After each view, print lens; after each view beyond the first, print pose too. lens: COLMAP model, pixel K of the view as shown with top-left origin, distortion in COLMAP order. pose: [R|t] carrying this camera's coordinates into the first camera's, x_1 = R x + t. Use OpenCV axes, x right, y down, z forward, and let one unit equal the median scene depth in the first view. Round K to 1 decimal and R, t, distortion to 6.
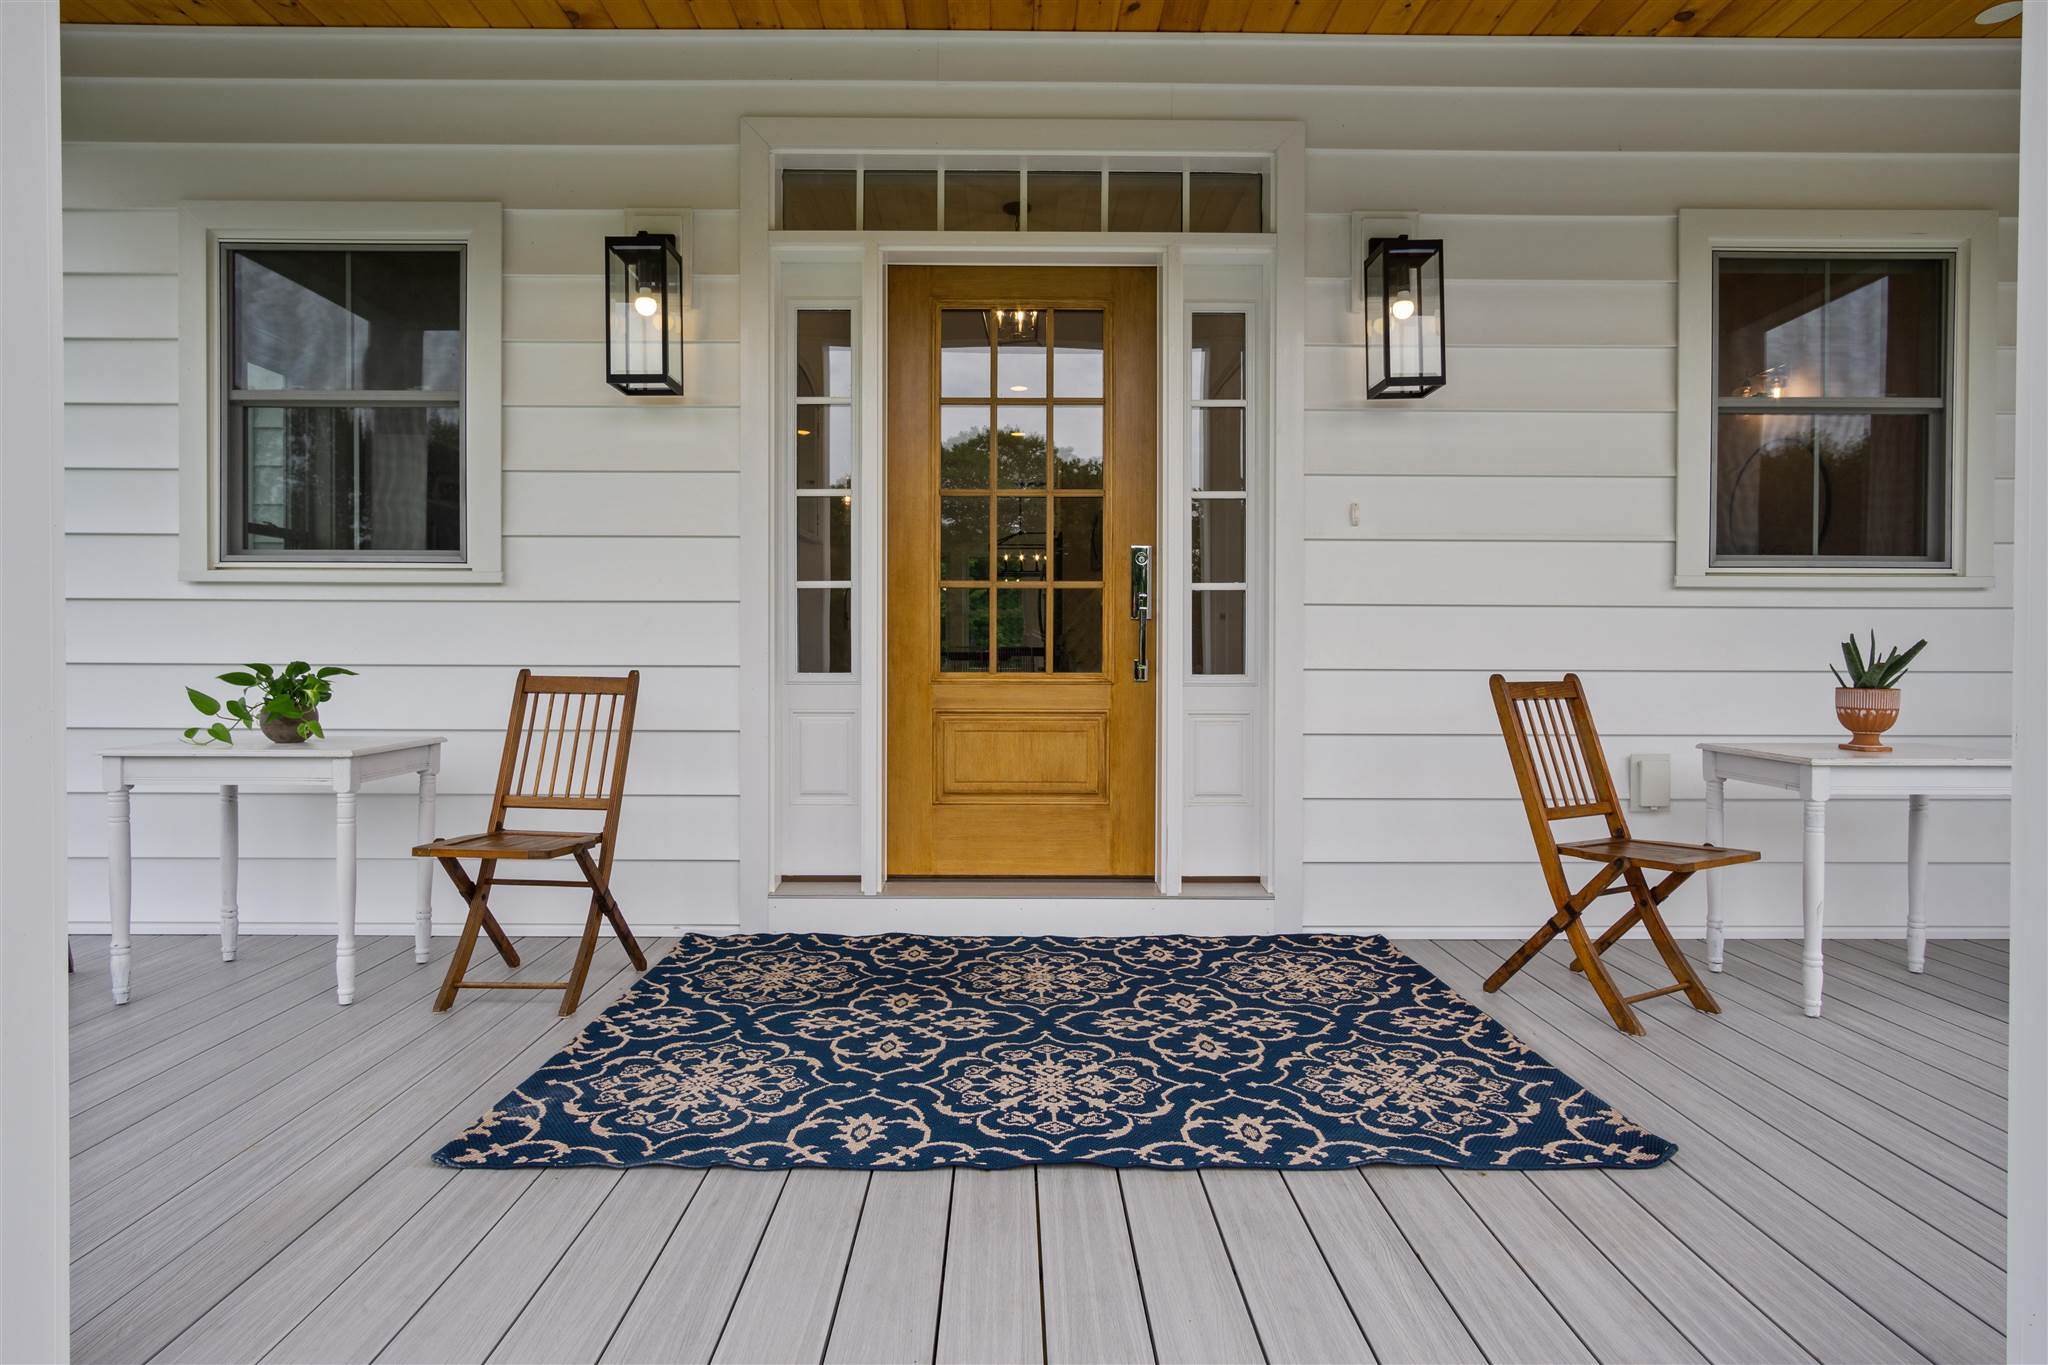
lens RADIAL K [[1110.3, 0, 1016.3], [0, 1110.3, 673.2], [0, 0, 1]] dist [-0.004915, -0.000207]
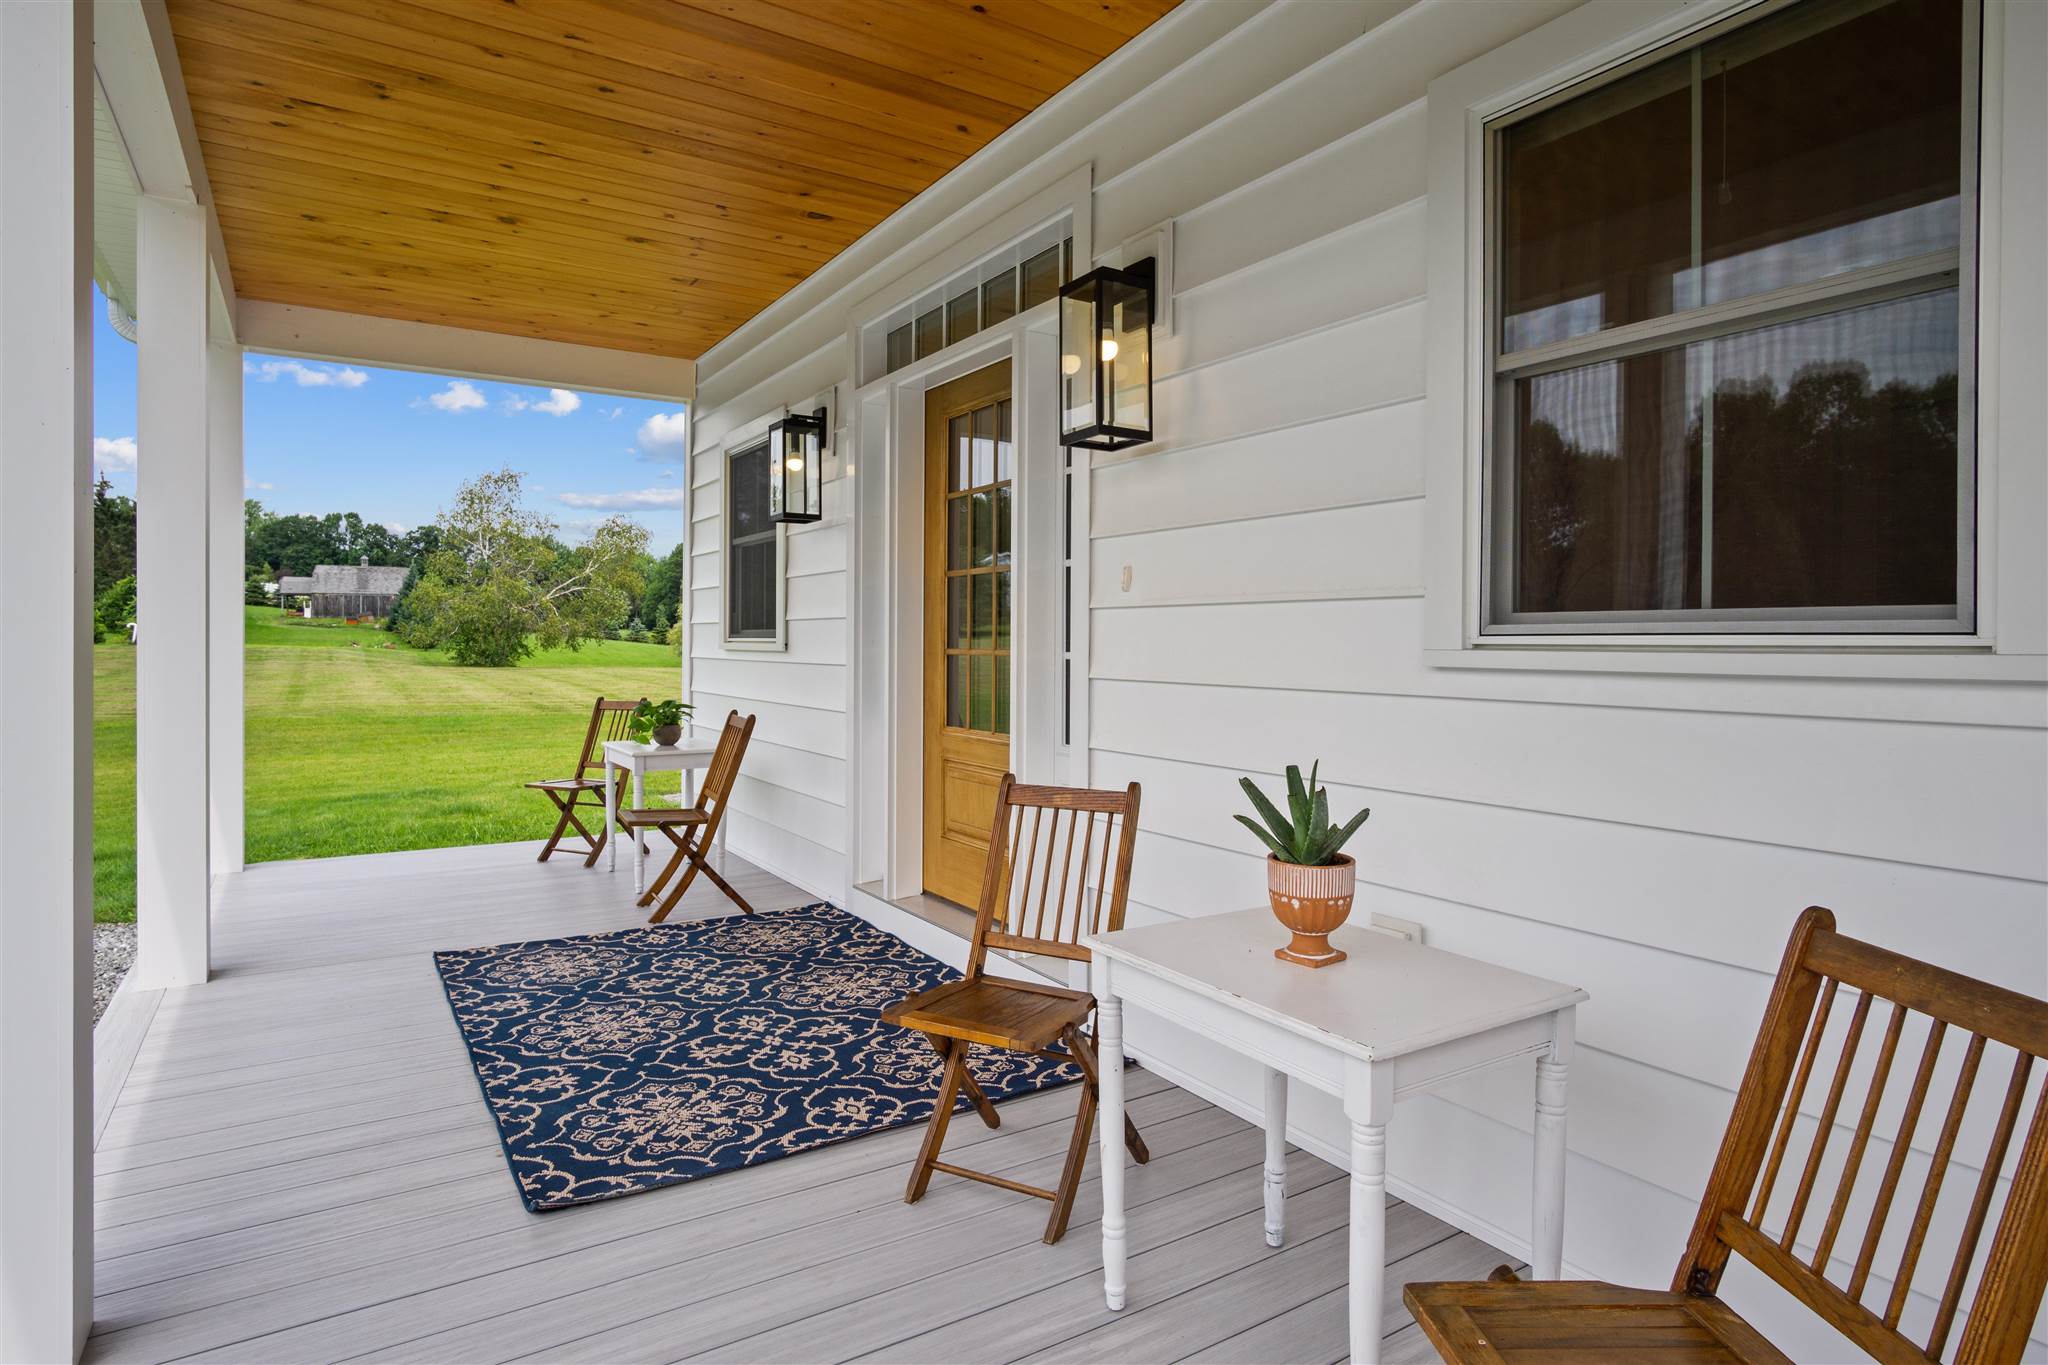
lens RADIAL K [[1110.3, 0, 1015.0], [0, 1110.3, 663.6], [0, 0, 1]] dist [-0.004915, -0.000207]
pose [[0.526643, 0.014792, -0.849958, 1.310045], [-0.019871, 0.999790, 0.005087, -0.101064], [0.849854, 0.014210, 0.526826, 0.588995]]
